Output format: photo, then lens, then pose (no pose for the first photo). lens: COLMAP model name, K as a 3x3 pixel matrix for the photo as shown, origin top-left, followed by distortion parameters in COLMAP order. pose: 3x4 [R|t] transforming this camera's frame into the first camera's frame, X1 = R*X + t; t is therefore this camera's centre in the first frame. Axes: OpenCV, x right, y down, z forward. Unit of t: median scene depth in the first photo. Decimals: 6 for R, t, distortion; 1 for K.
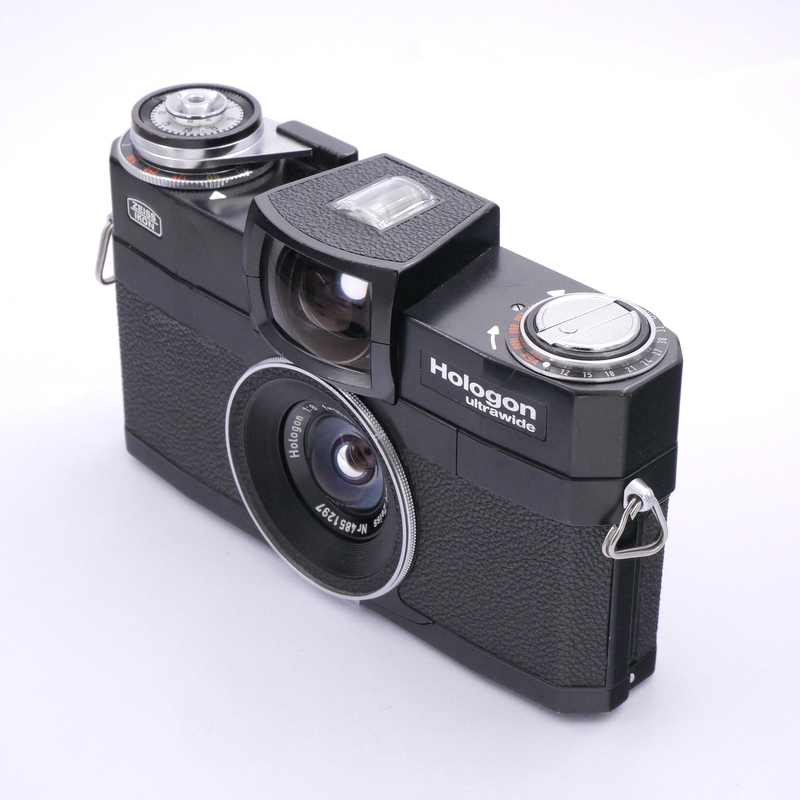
lens RADIAL K [[2318.4, 0, 401.1], [0, 2318.4, 400.3], [0, 0, 1]] dist [0.043110, 0.000000]
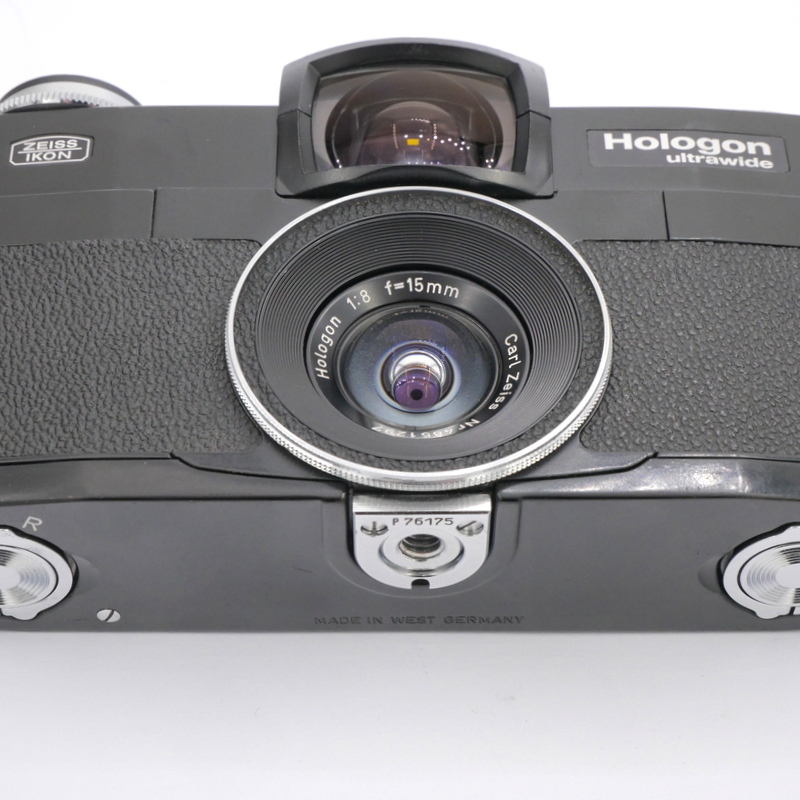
lens RADIAL K [[2118.1, 0, 399.4], [0, 2118.1, 401.9], [0, 0, 1]] dist [0.058813, 0.000000]
pose [[0.721326, 0.422526, 0.548782, -0.405839], [0.383316, 0.416393, -0.824431, 0.604130], [-0.576852, 0.805039, 0.138394, 1.023884]]
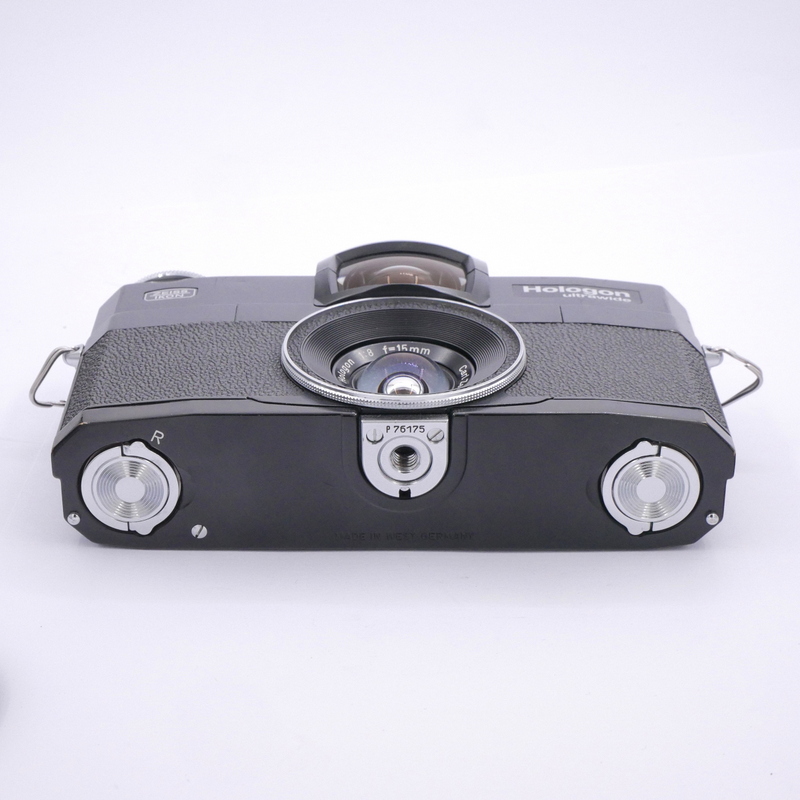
lens RADIAL K [[2118.1, 0, 397.5], [0, 2118.1, 398.1], [0, 0, 1]] dist [0.058813, 0.000000]
pose [[0.725274, 0.617058, 0.305315, -0.353692], [0.377500, 0.014422, -0.925897, 1.030977], [-0.575735, 0.786786, -0.222479, 1.355678]]
